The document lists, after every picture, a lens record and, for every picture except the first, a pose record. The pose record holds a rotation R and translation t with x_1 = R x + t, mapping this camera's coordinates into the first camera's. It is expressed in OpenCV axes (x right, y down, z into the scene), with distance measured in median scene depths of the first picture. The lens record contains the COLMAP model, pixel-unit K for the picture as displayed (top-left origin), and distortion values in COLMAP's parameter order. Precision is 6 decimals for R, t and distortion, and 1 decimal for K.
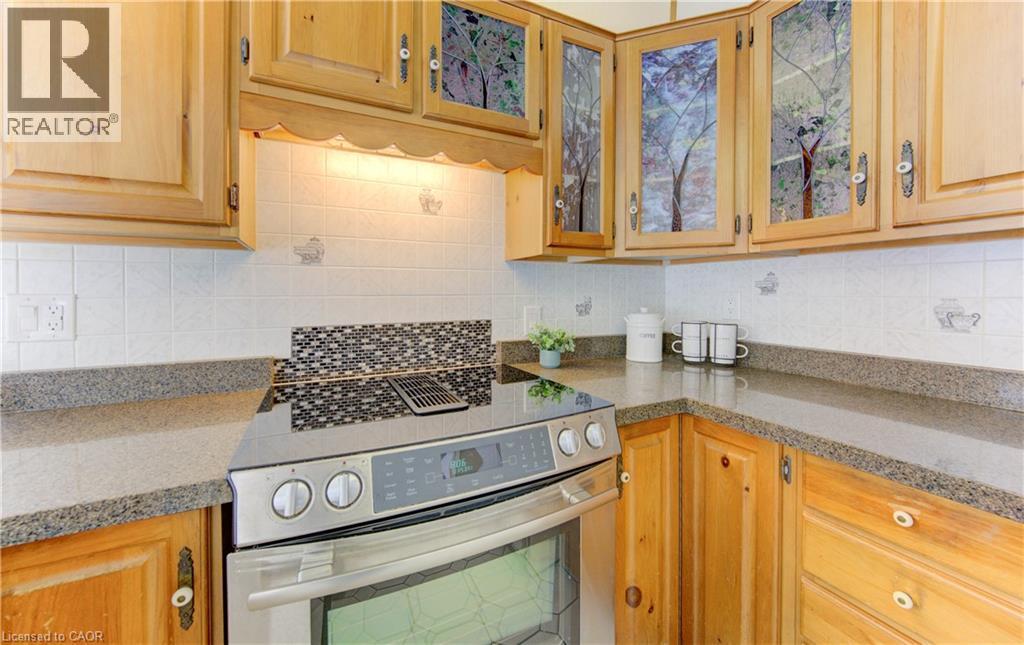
lens RADIAL K [[372.6, 0, 512.6], [0, 372.6, 292.7], [0, 0, 1]] dist [-0.001581, -0.000205]
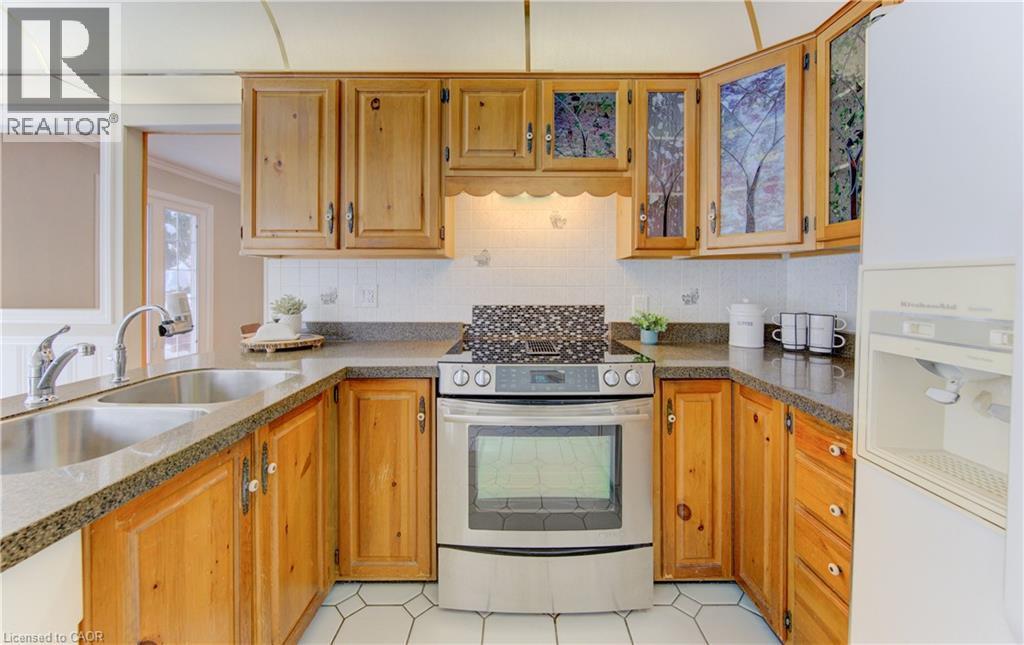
lens RADIAL K [[405.8, 0, 536.3], [0, 405.8, 283.1], [0, 0, 1]] dist [-0.000240, -0.000066]
pose [[0.905562, 0.001560, -0.424210, 0.378157], [-0.003852, 0.999982, -0.004545, 0.002881], [0.424196, 0.005749, 0.905552, -0.449731]]
